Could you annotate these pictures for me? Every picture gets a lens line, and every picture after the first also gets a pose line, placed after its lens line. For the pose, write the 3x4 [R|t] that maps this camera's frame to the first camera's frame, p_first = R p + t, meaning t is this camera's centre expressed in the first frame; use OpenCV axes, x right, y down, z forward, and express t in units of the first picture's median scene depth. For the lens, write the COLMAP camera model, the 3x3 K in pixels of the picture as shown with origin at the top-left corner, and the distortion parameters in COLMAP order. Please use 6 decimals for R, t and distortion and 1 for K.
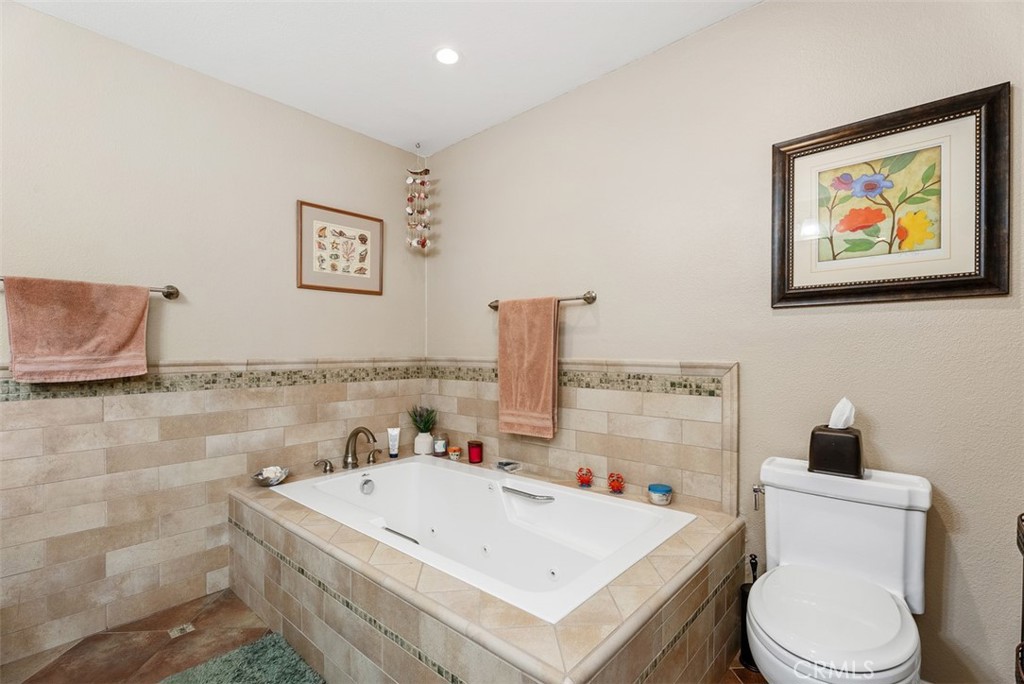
lens RADIAL K [[451.7, 0, 525.1], [0, 451.7, 354.3], [0, 0, 1]] dist [0.001443, -0.001975]
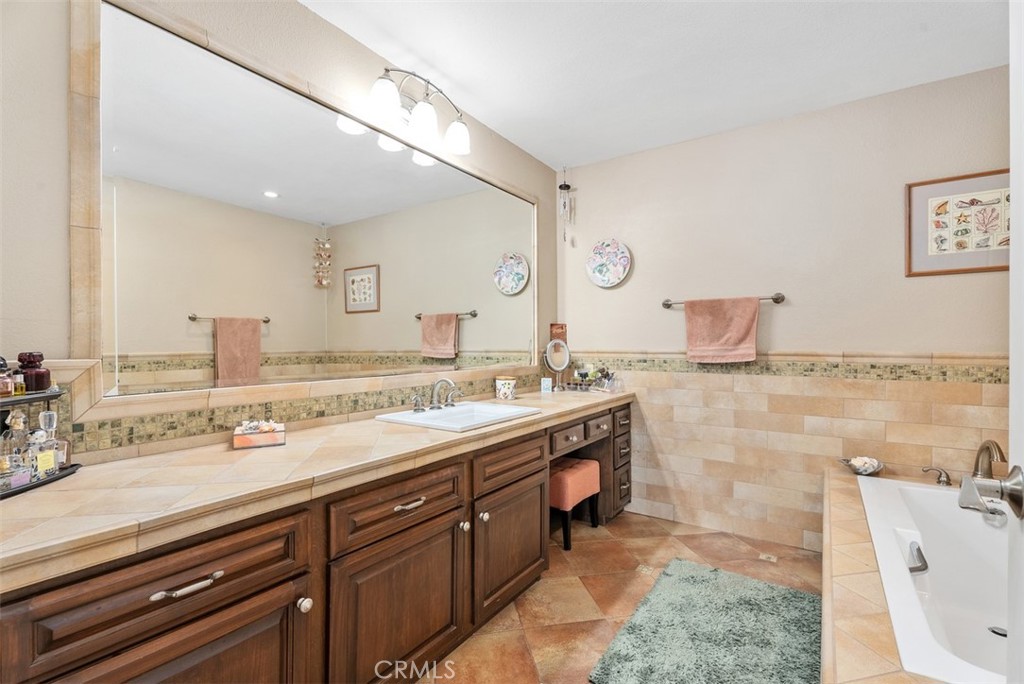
lens RADIAL K [[451.7, 0, 516.6], [0, 451.7, 342.5], [0, 0, 1]] dist [0.001443, -0.001975]
pose [[0.148669, 0.001920, -0.988885, 0.371249], [-0.009798, 0.999952, 0.000468, -0.003753], [0.988839, 0.009620, 0.148680, 0.071708]]
